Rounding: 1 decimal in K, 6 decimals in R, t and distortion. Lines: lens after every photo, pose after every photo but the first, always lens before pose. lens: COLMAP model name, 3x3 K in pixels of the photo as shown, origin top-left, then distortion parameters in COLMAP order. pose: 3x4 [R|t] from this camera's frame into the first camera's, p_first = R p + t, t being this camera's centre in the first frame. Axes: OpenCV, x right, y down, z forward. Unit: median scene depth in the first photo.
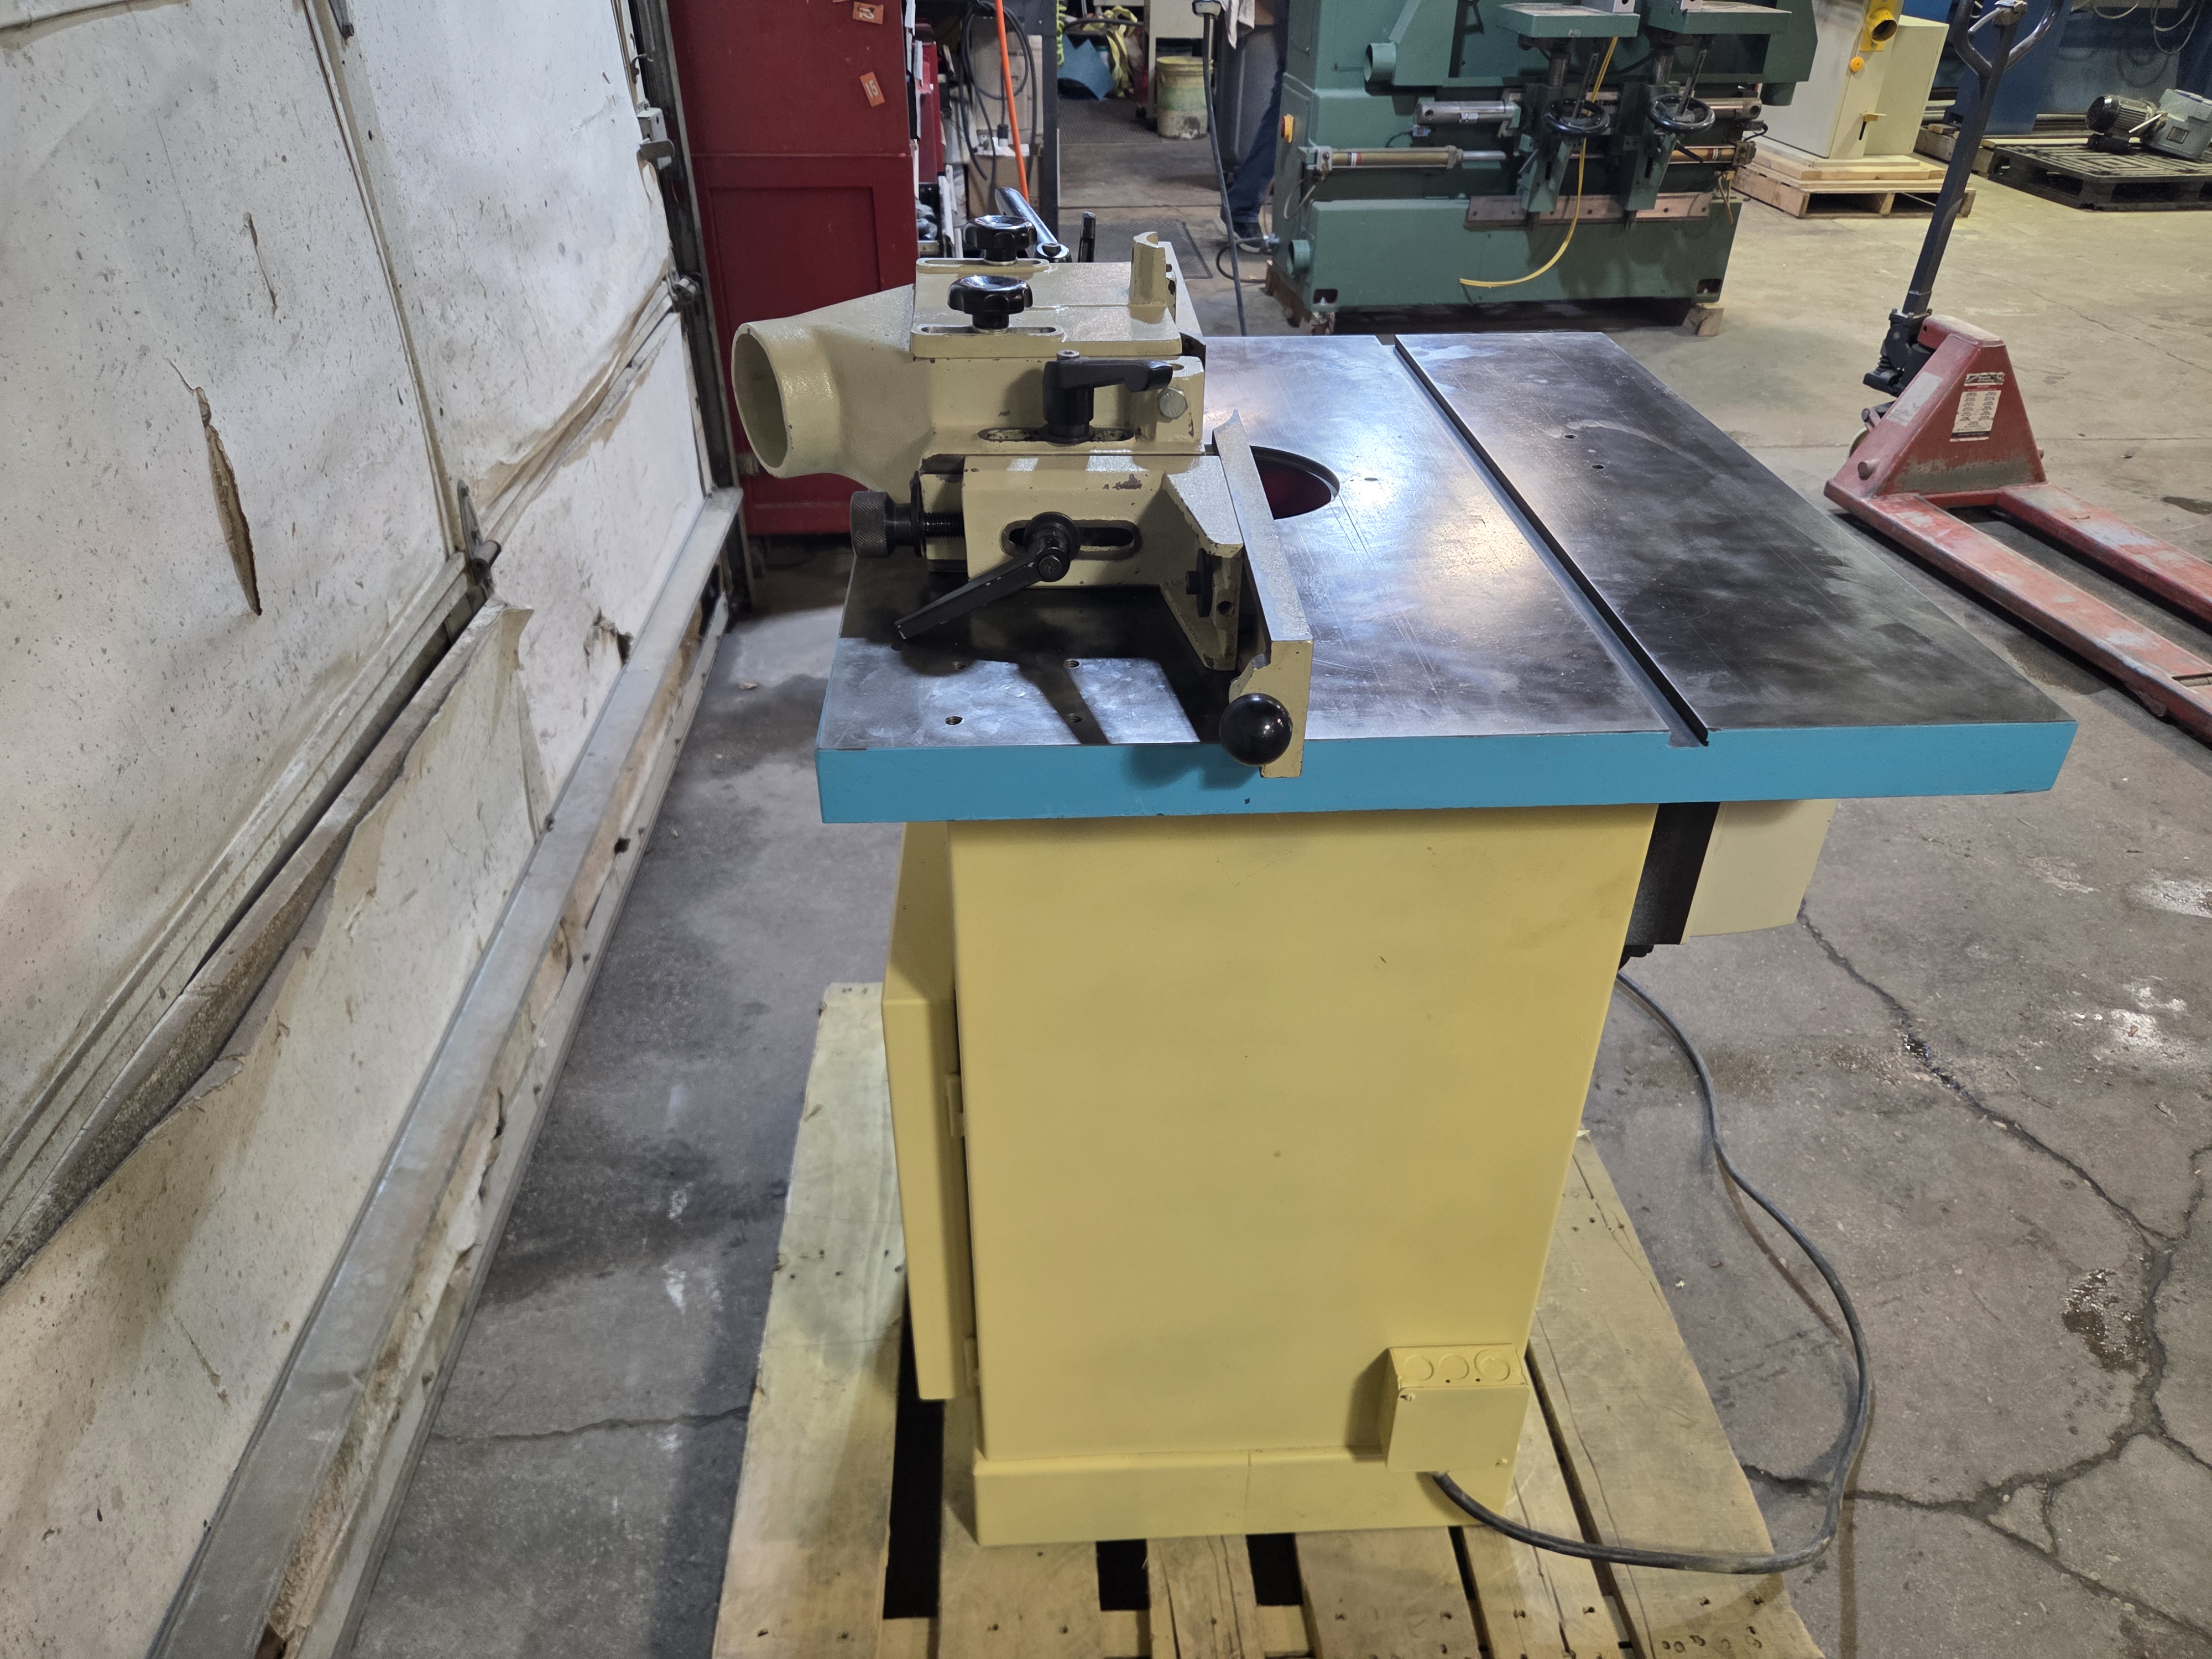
lens RADIAL K [[1499.9, 0, 1106.5], [0, 1499.9, 831.0], [0, 0, 1]] dist [0.056761, -0.077762]
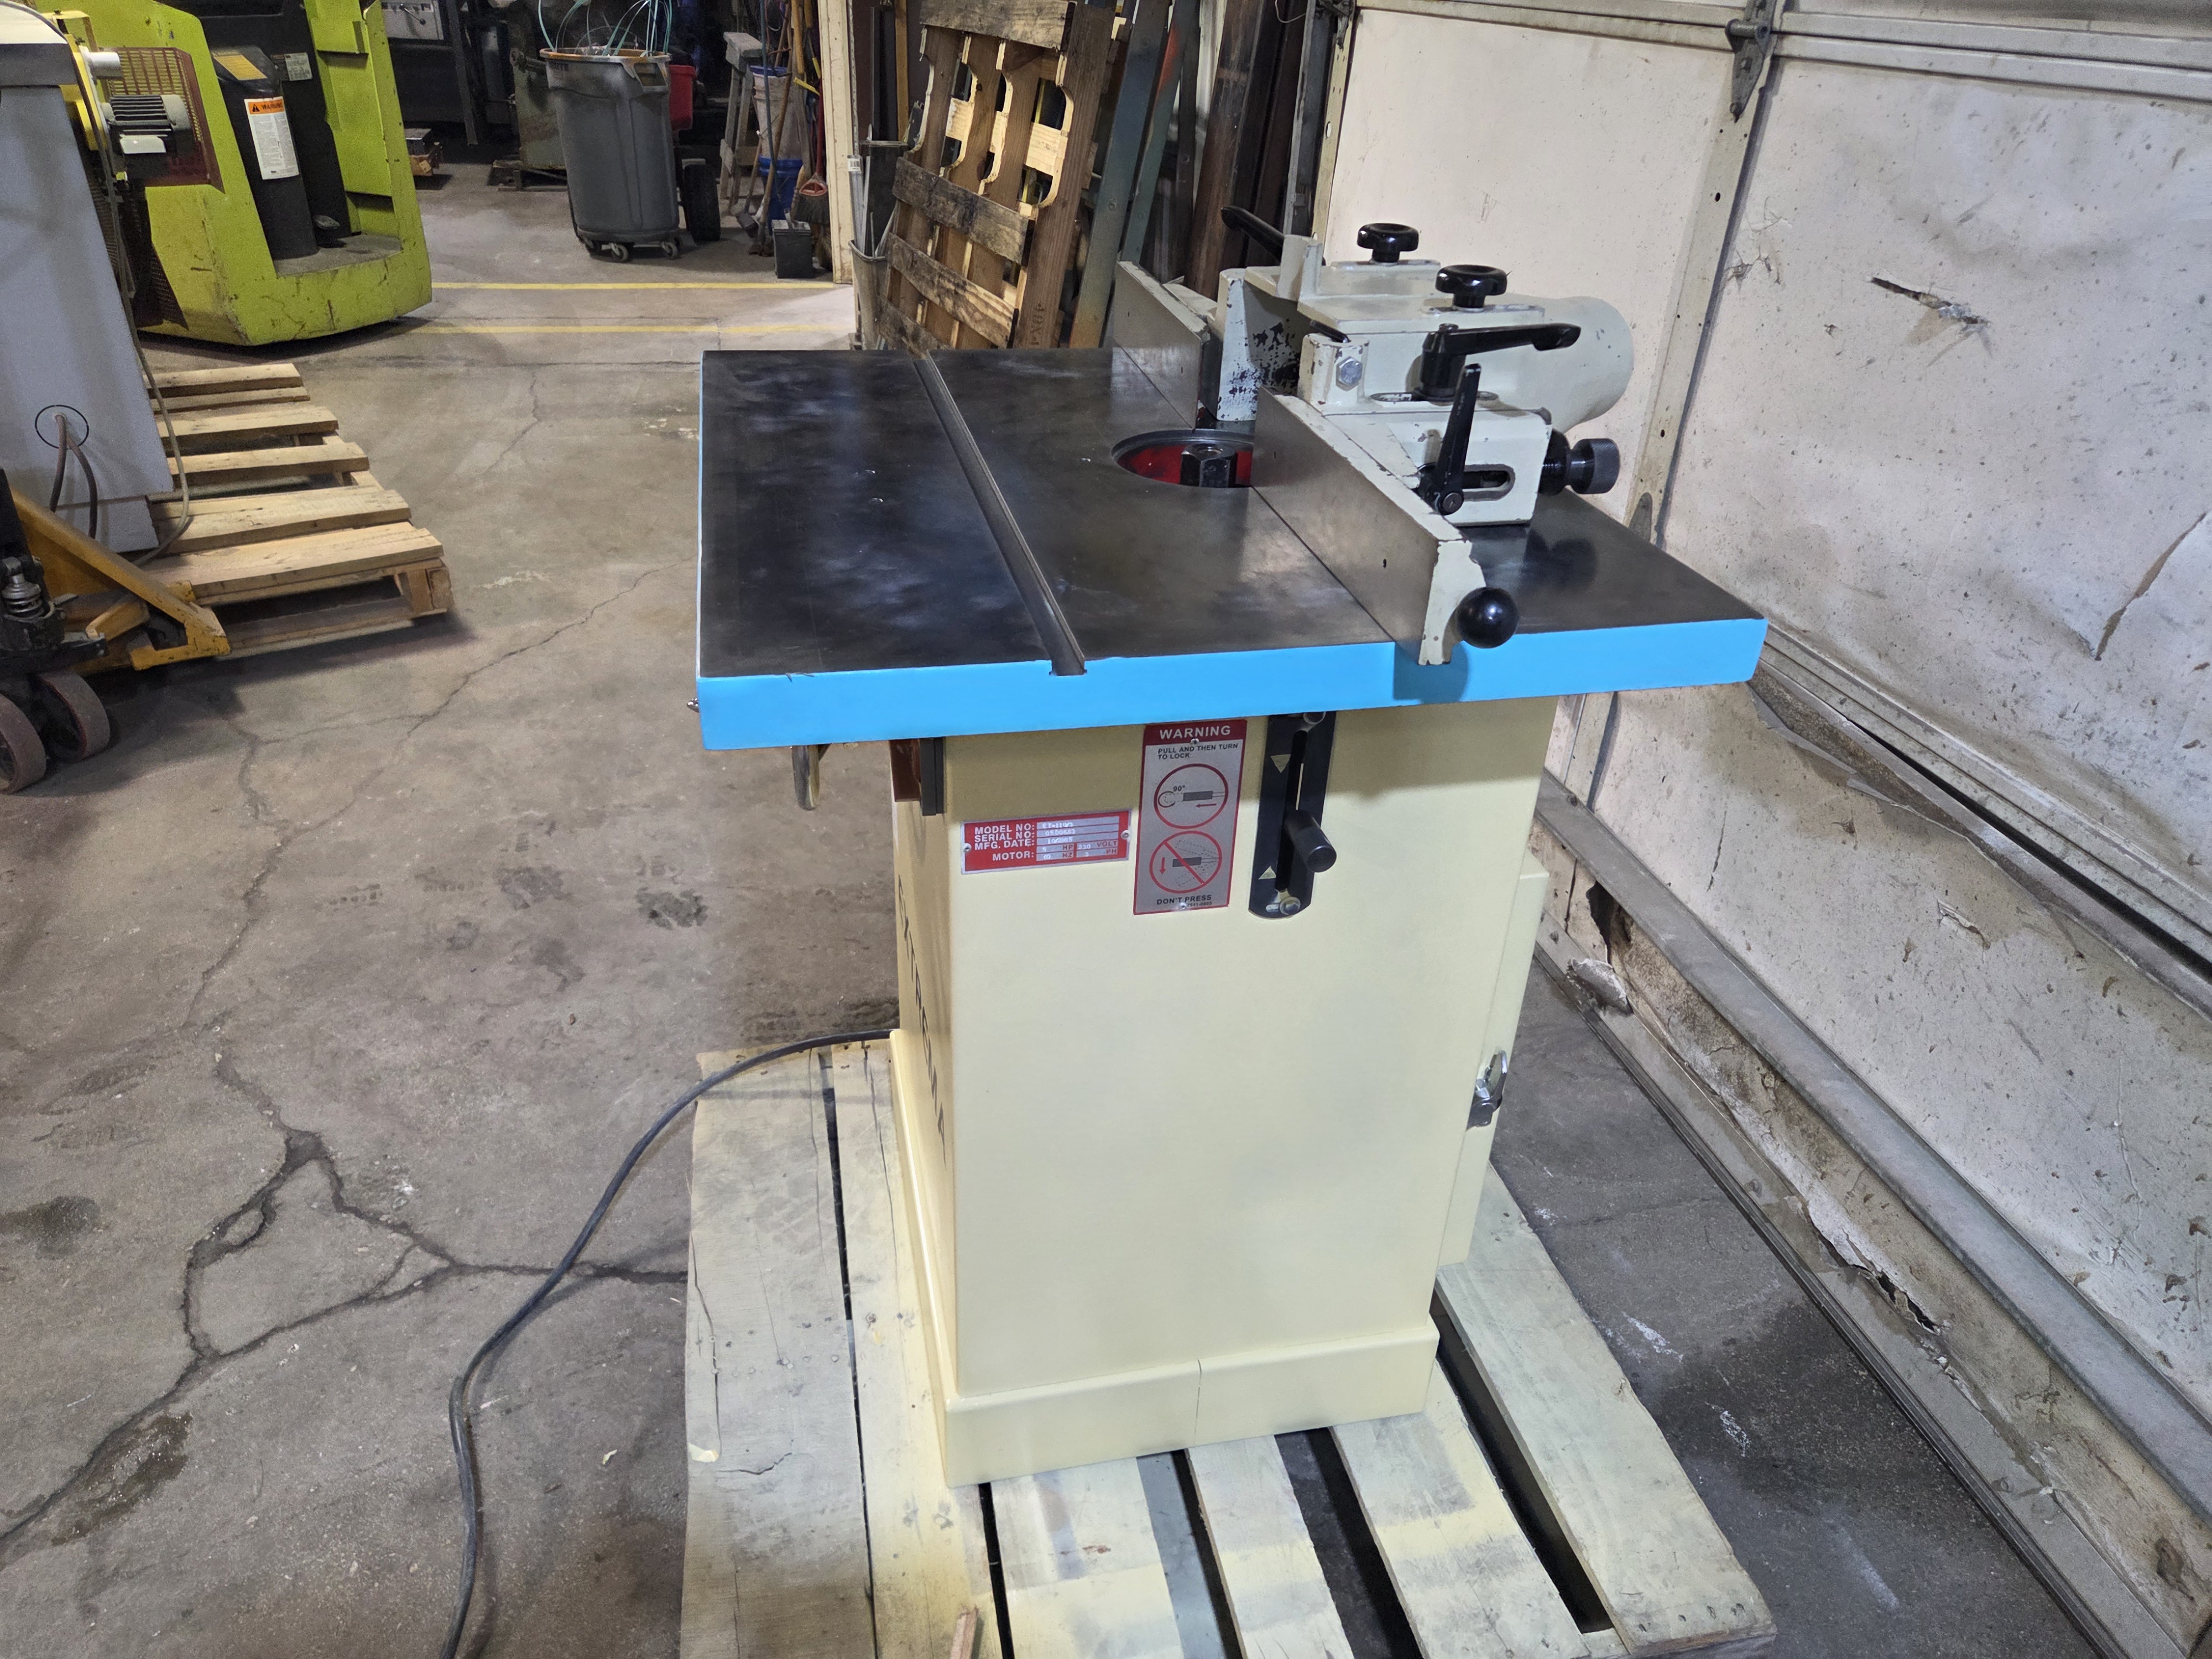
lens RADIAL K [[1490.0, 0, 1076.2], [0, 1490.0, 821.7], [0, 0, 1]] dist [0.053982, -0.045756]
pose [[-0.987023, 0.038843, -0.155808, 0.320559], [-0.122619, 0.444182, 0.887506, -0.945740], [0.103681, 0.895094, -0.433655, 1.480317]]
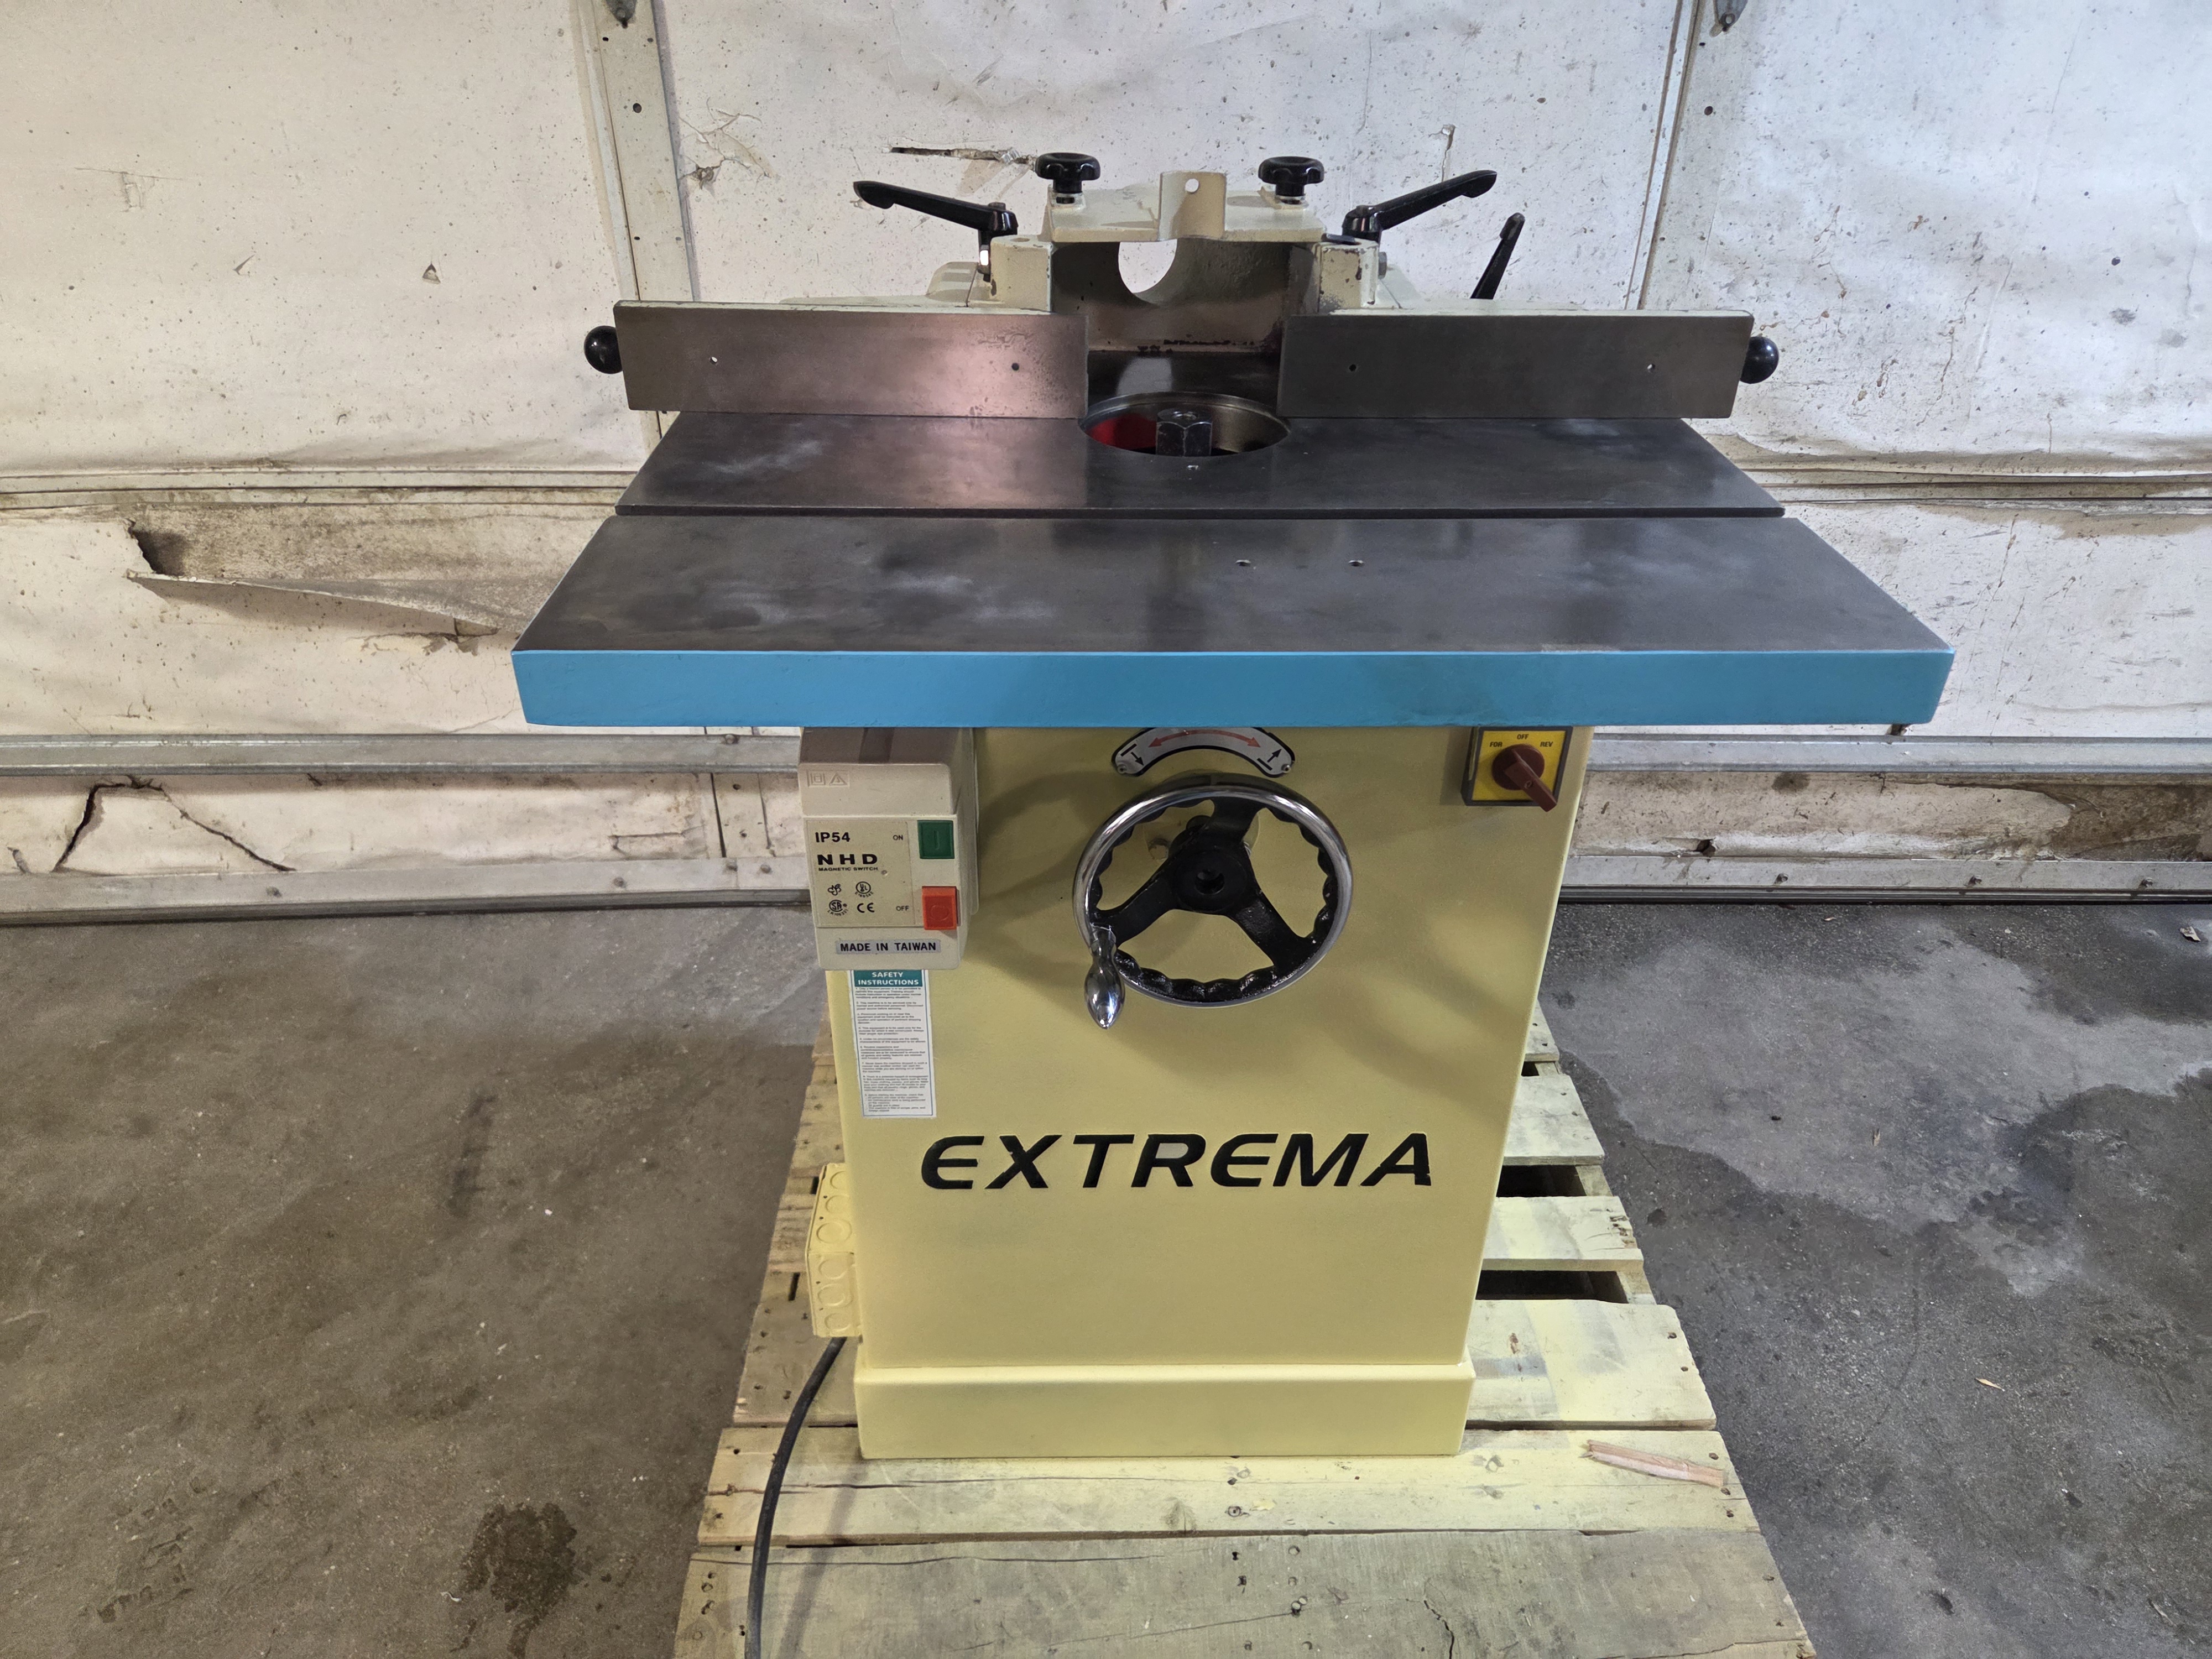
lens RADIAL K [[1490.0, 0, 1076.2], [0, 1490.0, 821.7], [0, 0, 1]] dist [0.053982, -0.045756]
pose [[-0.030495, 0.512785, -0.857975, 0.967576], [-0.561983, 0.701054, 0.438973, -0.390256], [0.826586, 0.495554, 0.266798, 0.686703]]
